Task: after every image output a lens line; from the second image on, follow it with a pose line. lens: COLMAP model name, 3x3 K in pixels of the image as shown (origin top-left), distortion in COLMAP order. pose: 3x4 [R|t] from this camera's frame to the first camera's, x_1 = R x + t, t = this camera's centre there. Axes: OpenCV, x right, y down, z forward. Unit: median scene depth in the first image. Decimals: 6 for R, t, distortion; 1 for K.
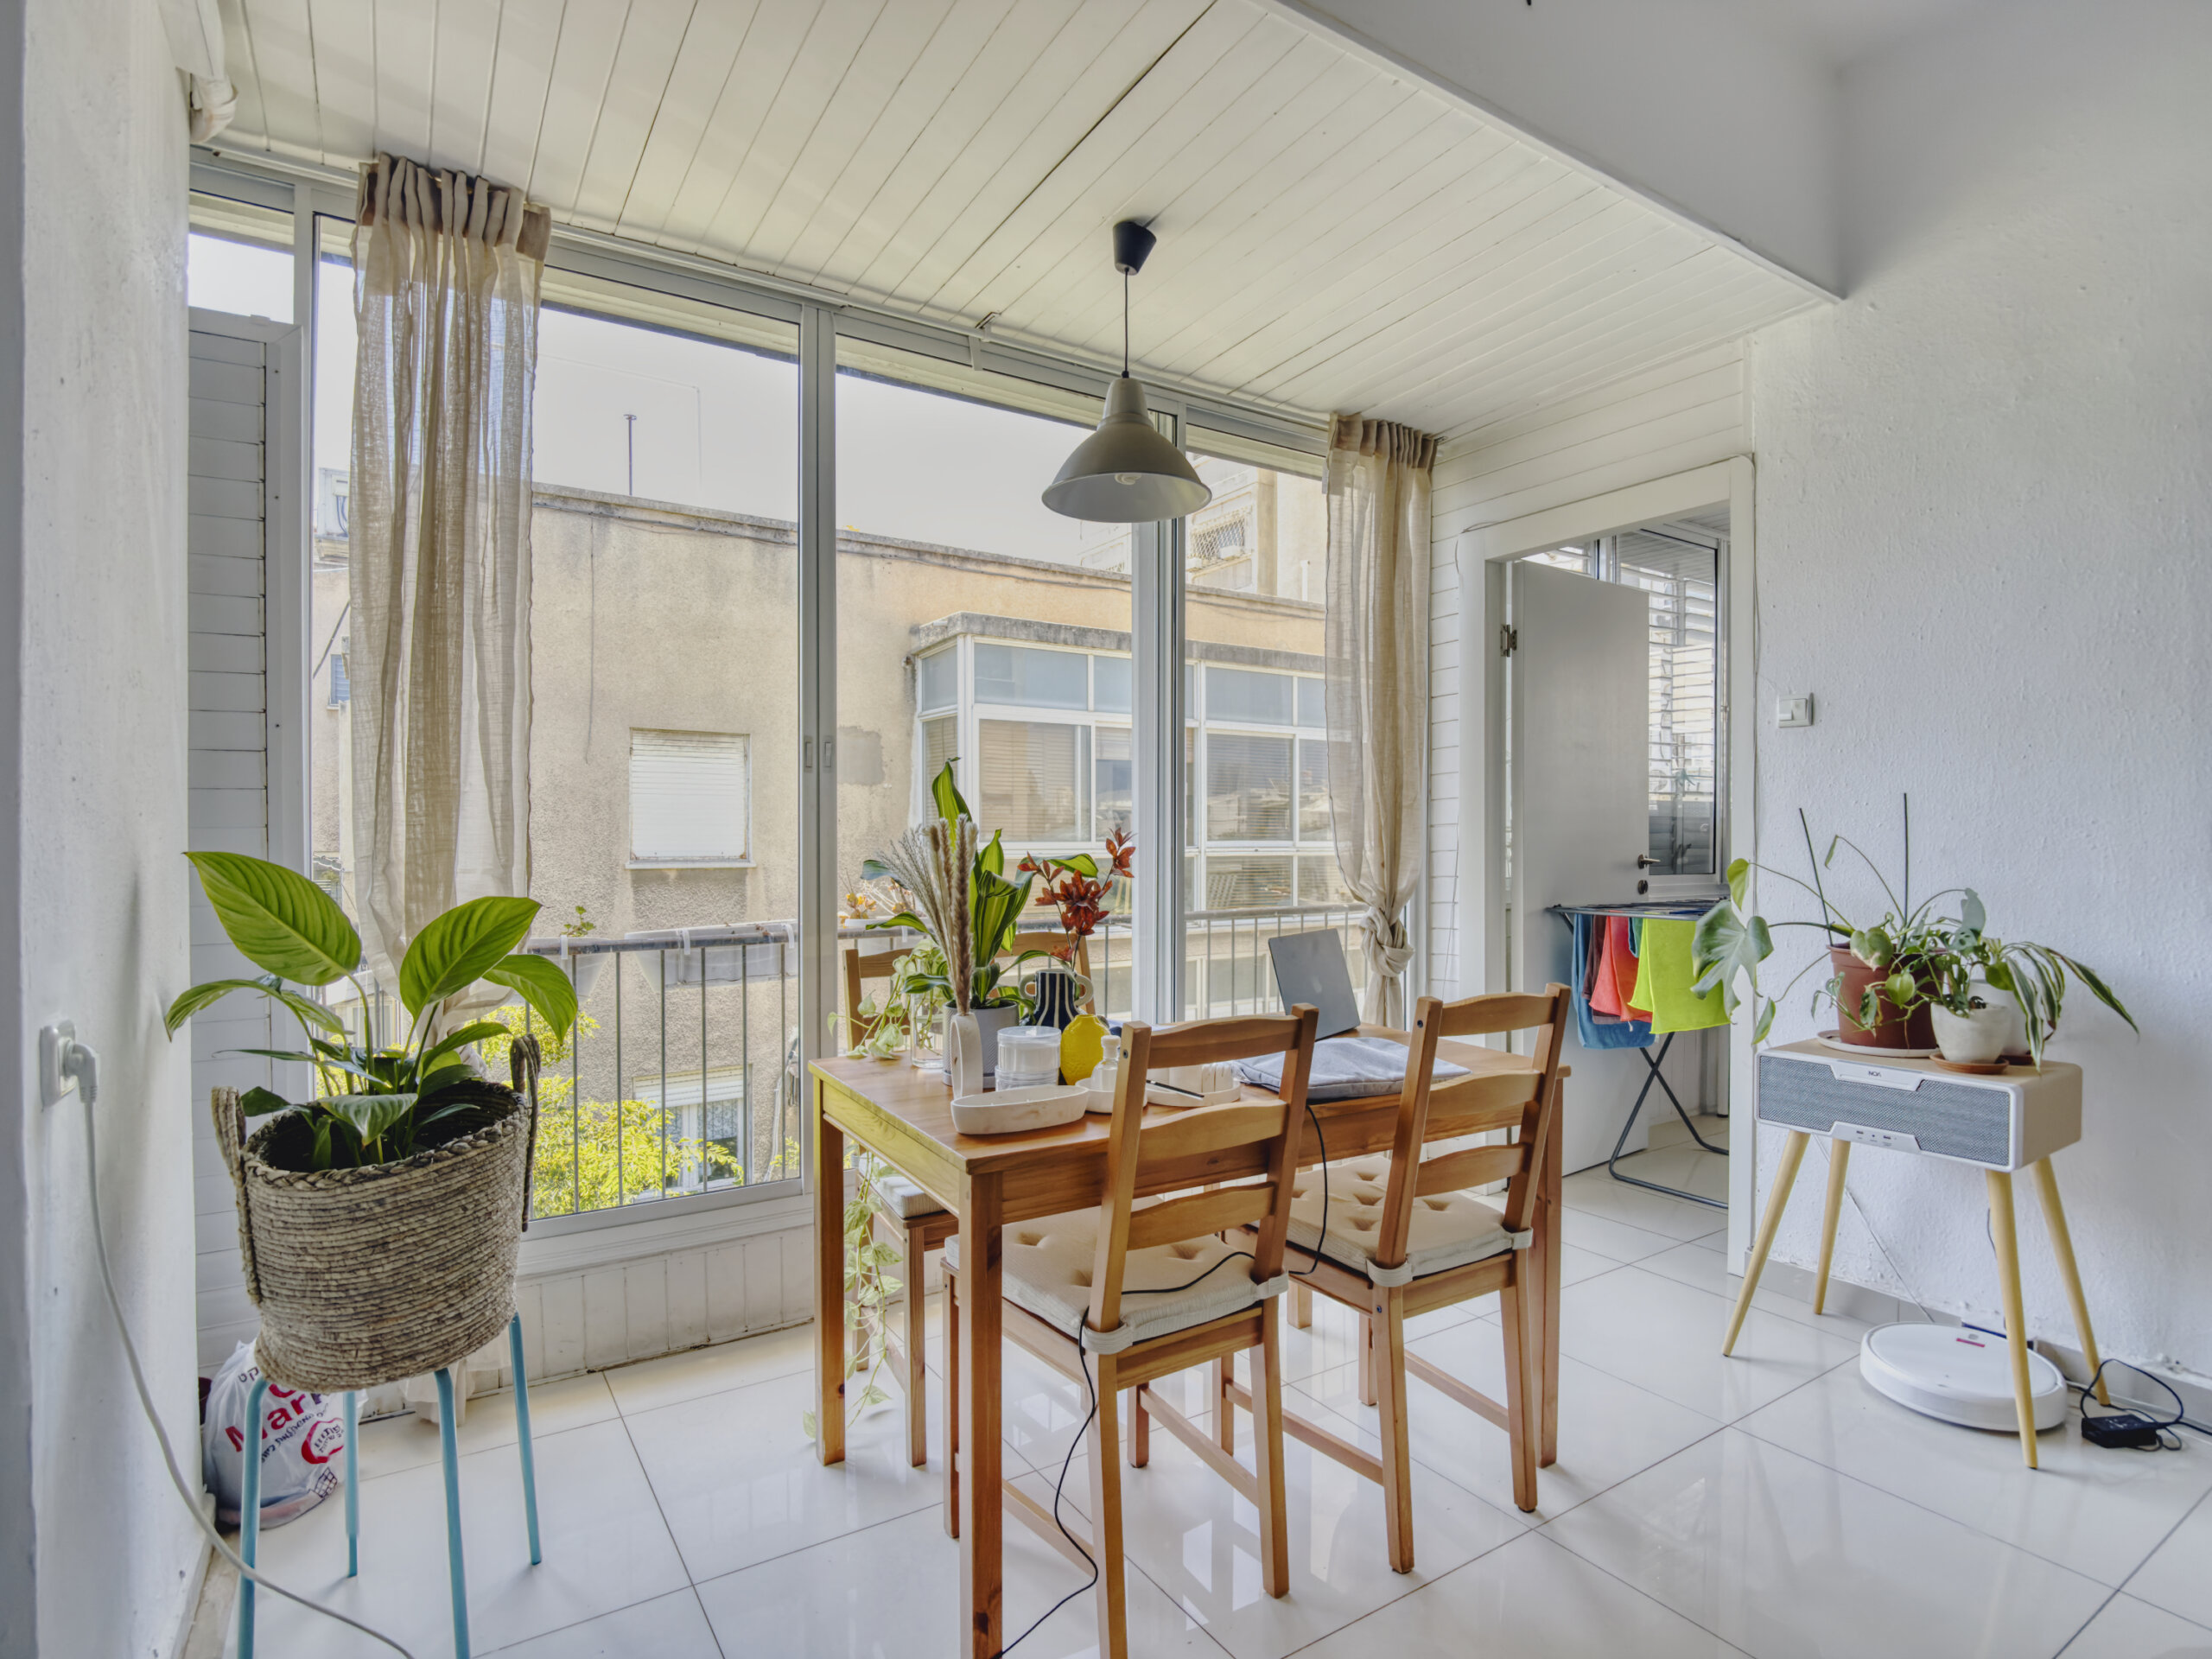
lens RADIAL K [[1131.0, 0, 1103.1], [0, 1131.0, 836.4], [0, 0, 1]] dist [-0.023128, -0.003269]
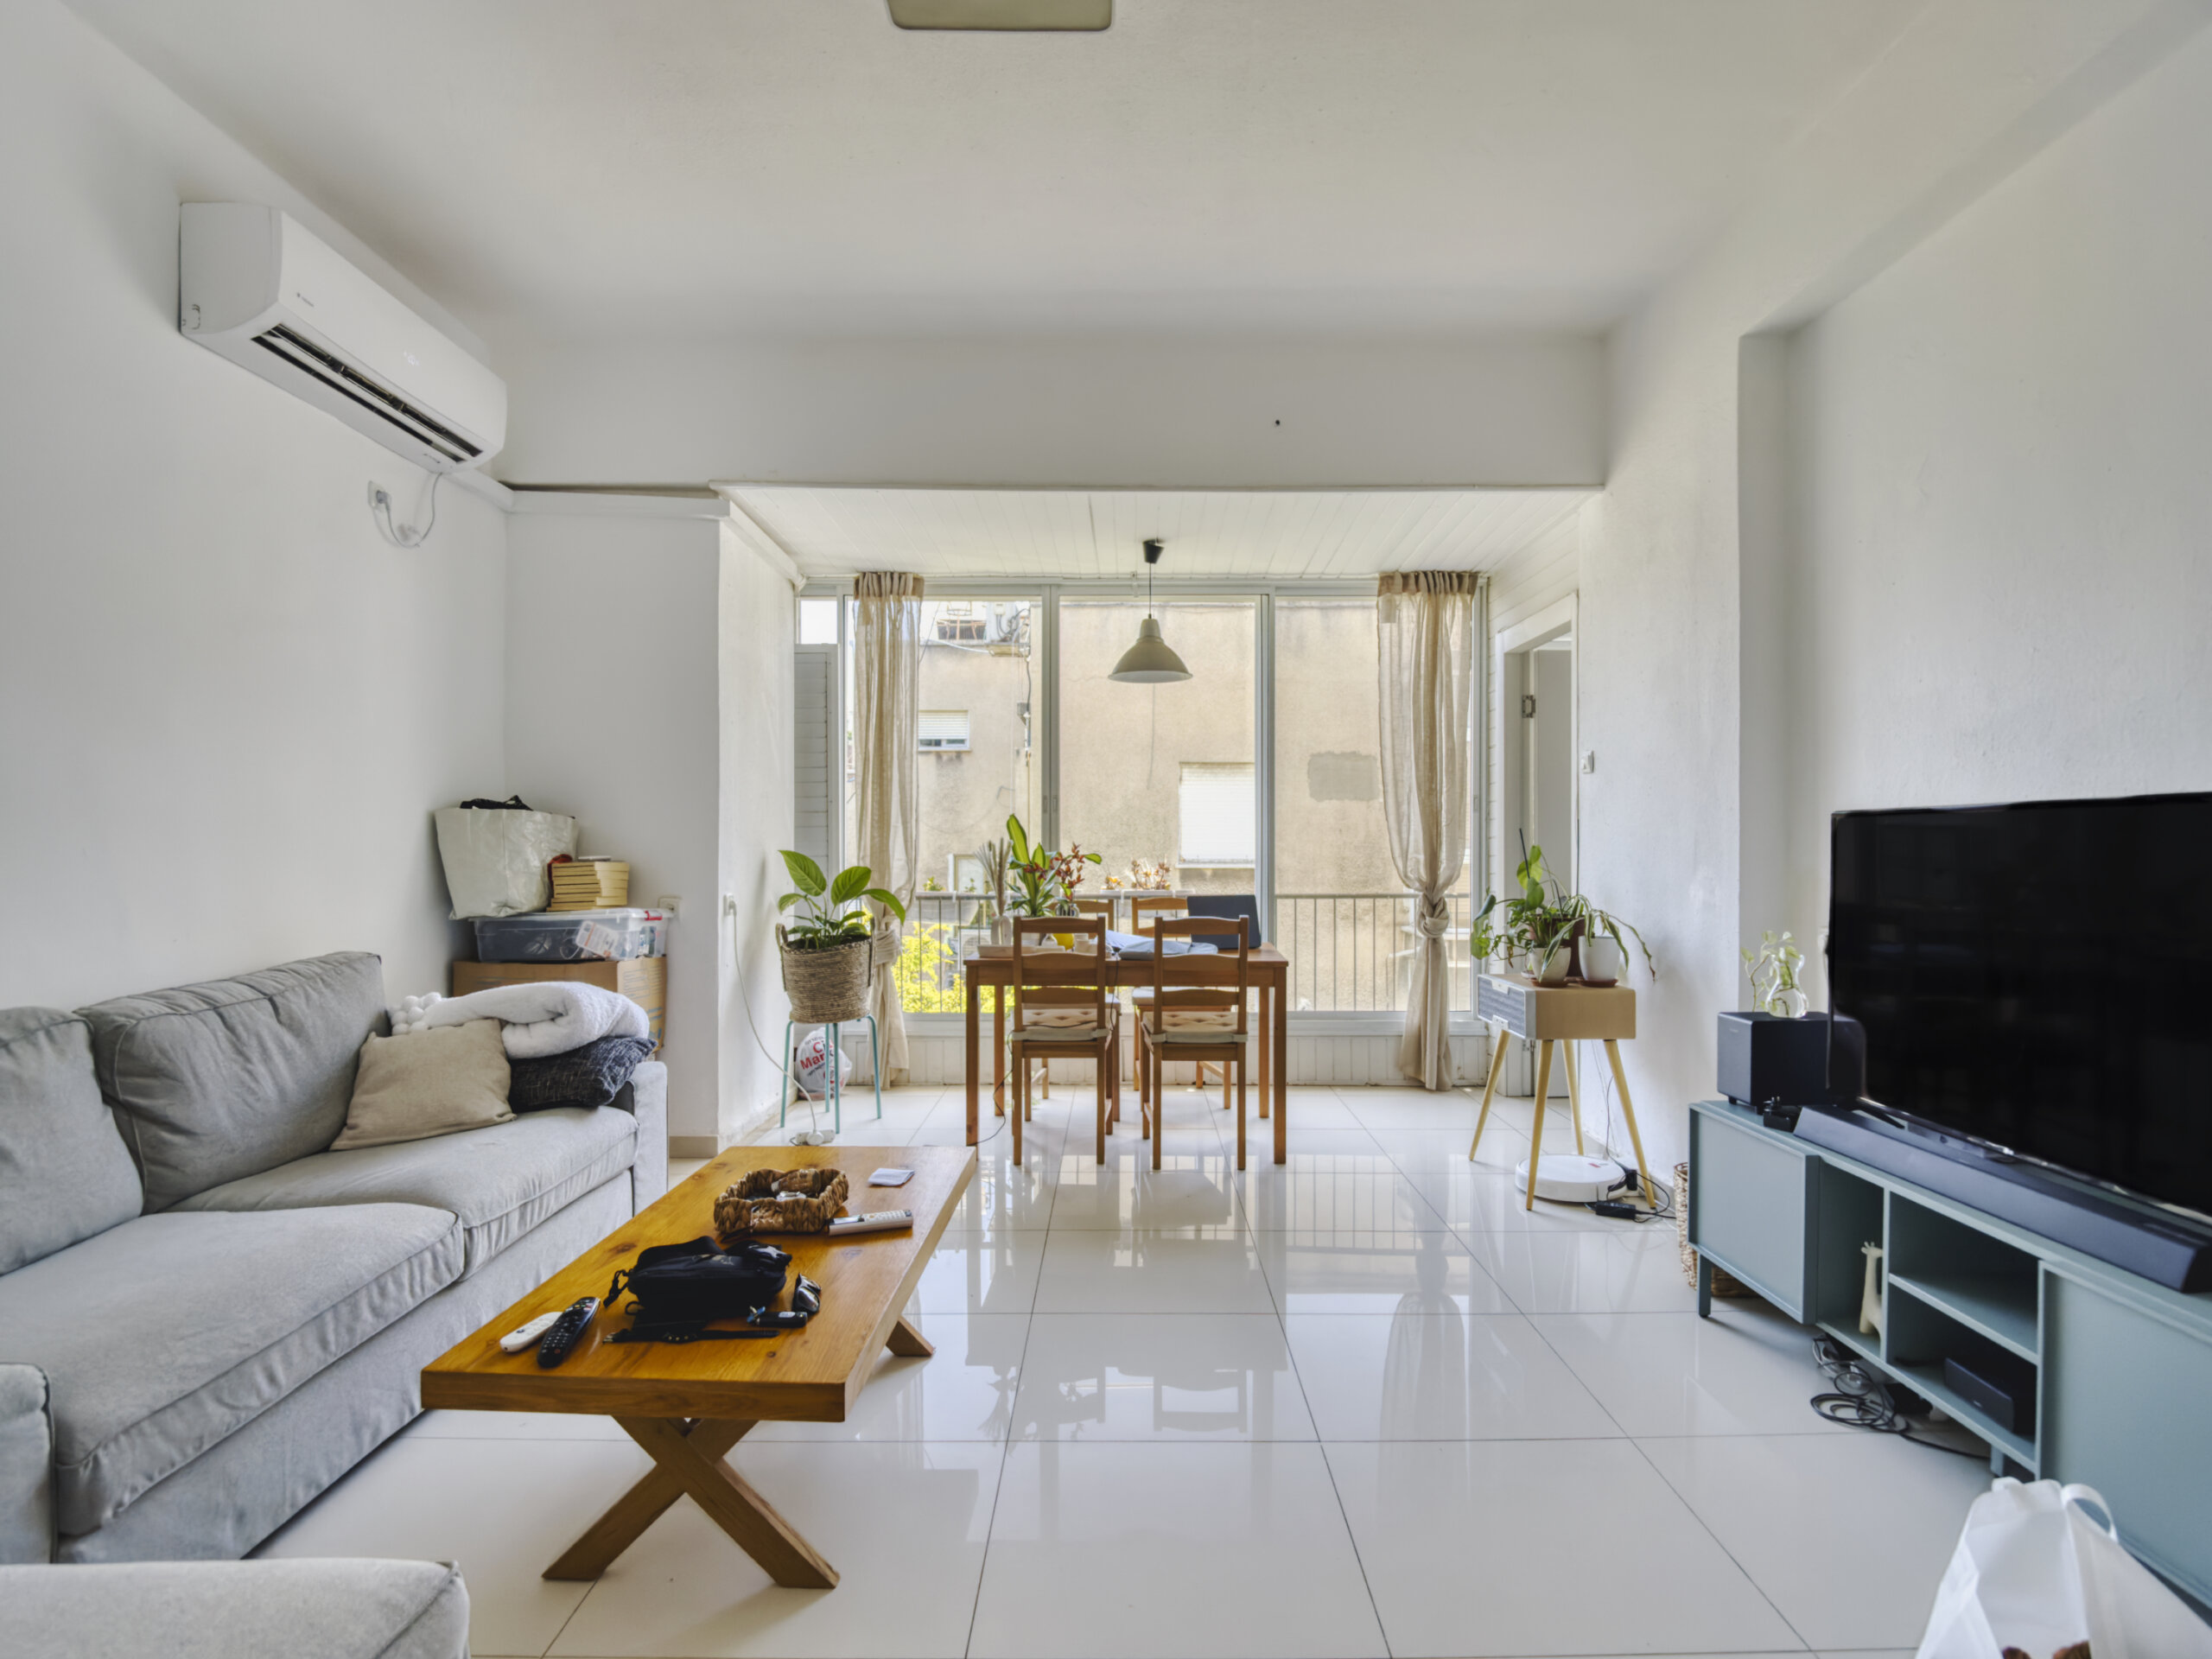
lens RADIAL K [[1131.0, 0, 1115.8], [0, 1131.0, 837.2], [0, 0, 1]] dist [-0.023128, -0.003269]
pose [[0.839547, -0.001479, -0.543286, 1.139579], [-0.001318, 0.999988, -0.004759, -0.006250], [0.543286, 0.004711, 0.839534, -0.768646]]
